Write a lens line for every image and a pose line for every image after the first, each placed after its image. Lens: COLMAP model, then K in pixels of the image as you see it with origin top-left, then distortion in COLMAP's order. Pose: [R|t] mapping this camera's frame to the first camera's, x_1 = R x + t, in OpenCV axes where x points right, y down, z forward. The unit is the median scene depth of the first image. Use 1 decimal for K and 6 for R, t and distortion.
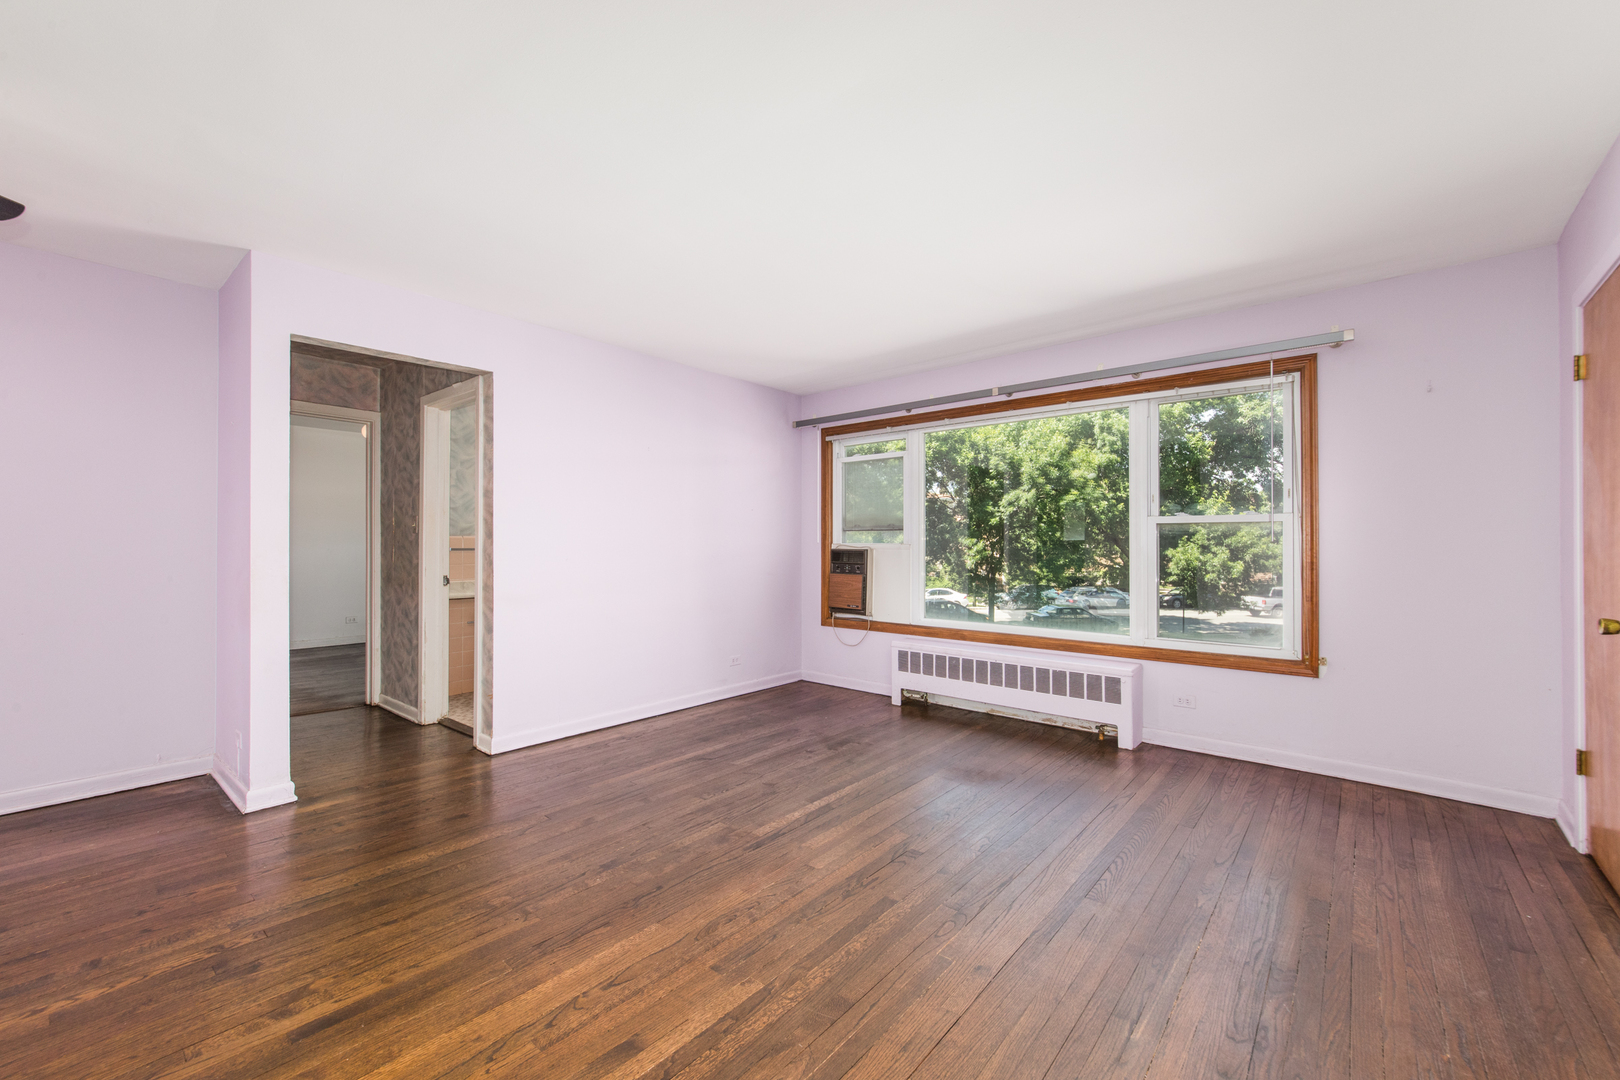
lens RADIAL K [[661.8, 0, 802.2], [0, 661.8, 545.5], [0, 0, 1]] dist [0.001720, -0.000076]
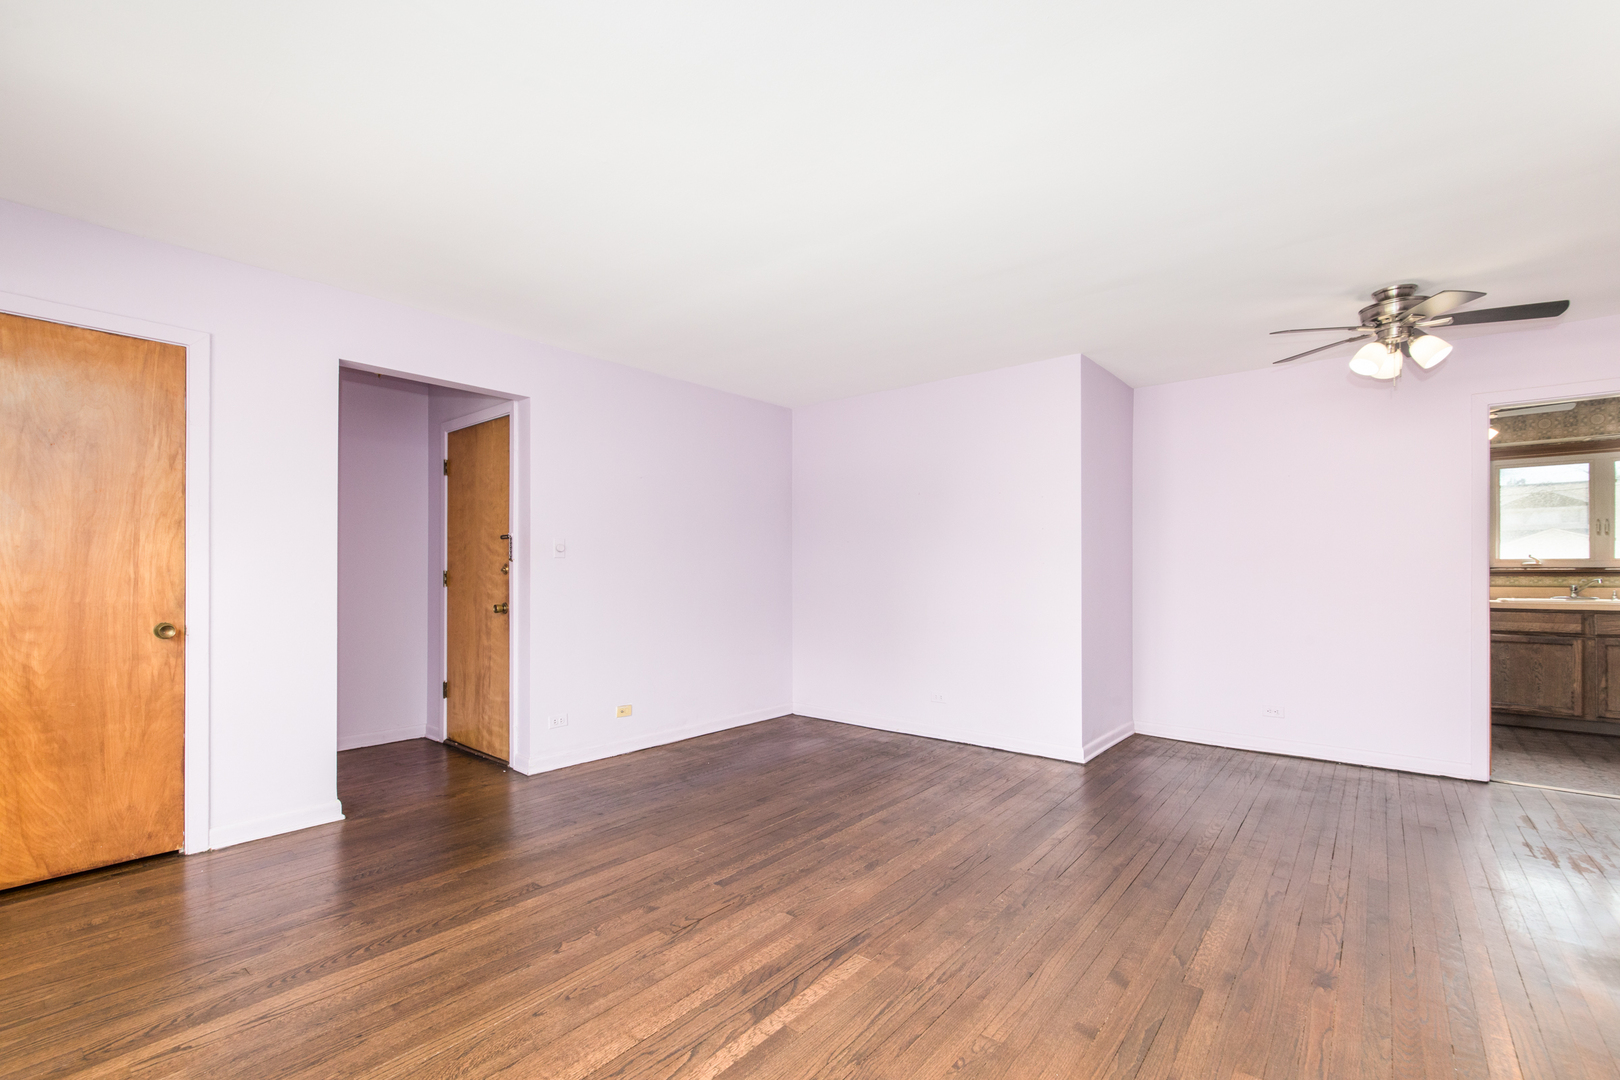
lens RADIAL K [[703.3, 0, 807.5], [0, 703.3, 554.8], [0, 0, 1]] dist [0.004224, 0.000148]
pose [[-0.999769, -0.000422, -0.021472, 0.003599], [-0.000027, 0.999831, -0.018388, -0.000590], [0.021476, -0.018383, -0.999600, 0.657236]]
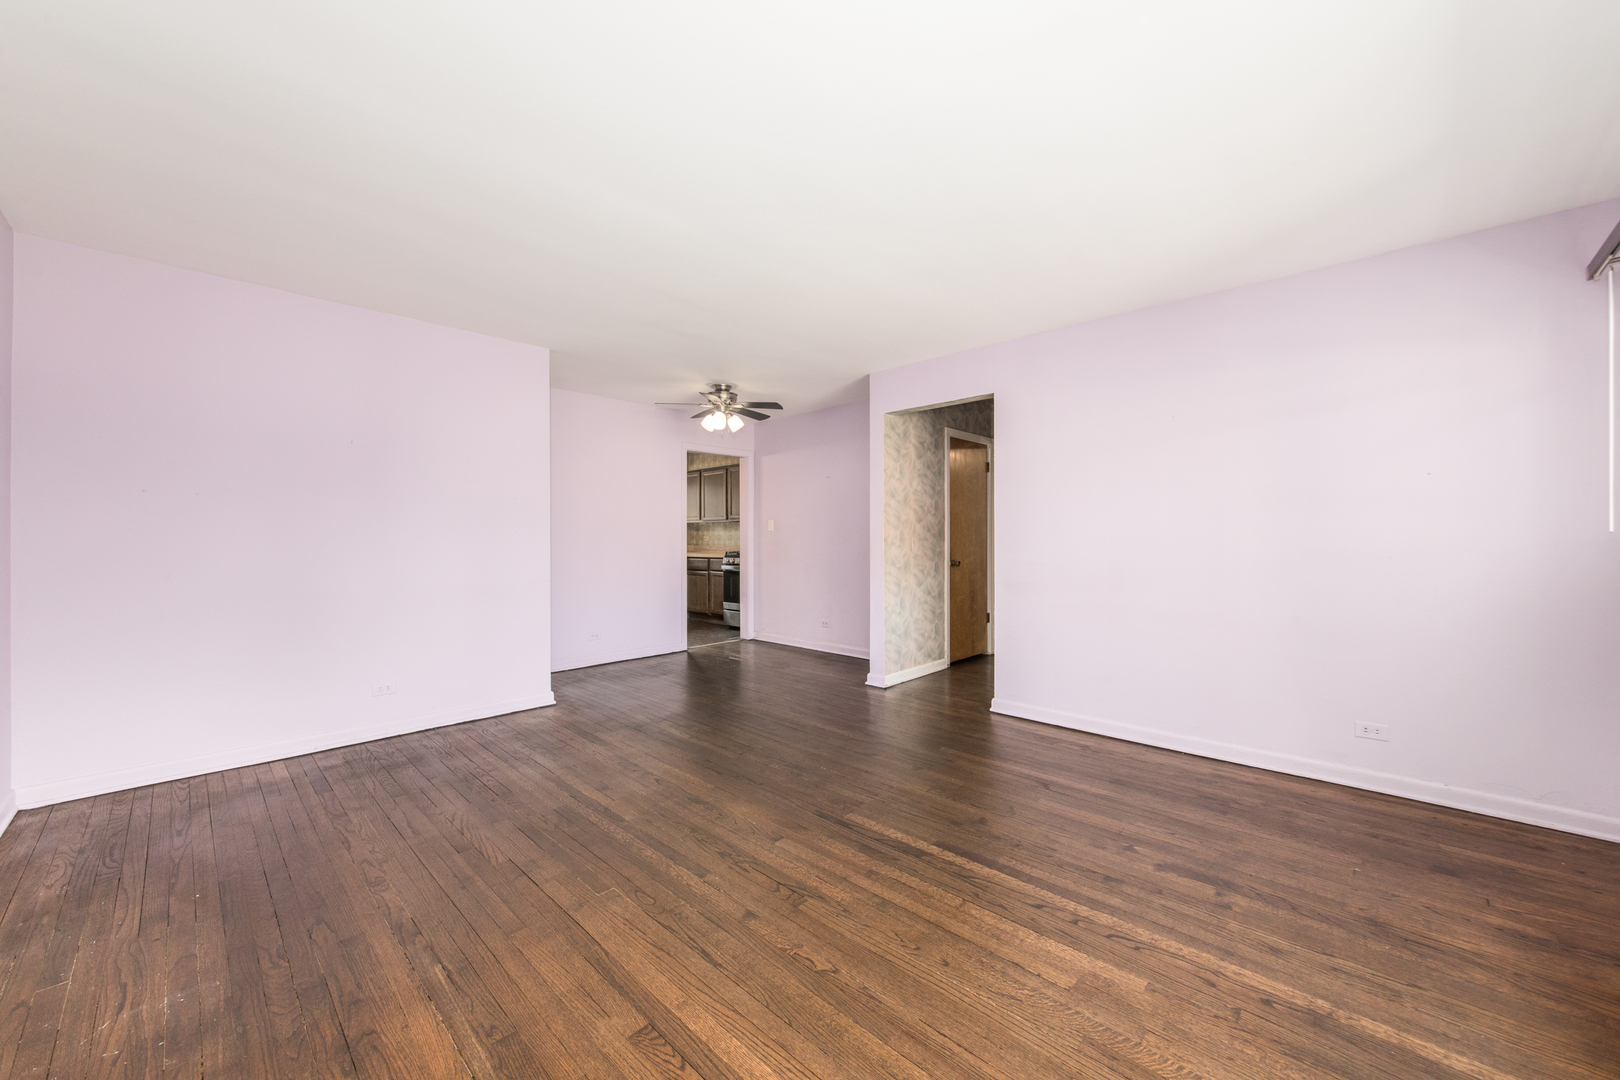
lens RADIAL K [[603.6, 0, 809.5], [0, 603.6, 541.5], [0, 0, 1]] dist [-0.002579, -0.000159]
pose [[-0.056139, 0.006060, -0.998405, 0.319873], [-0.001706, 0.999980, 0.006166, 0.000633], [0.998422, 0.002049, -0.056127, 0.362513]]
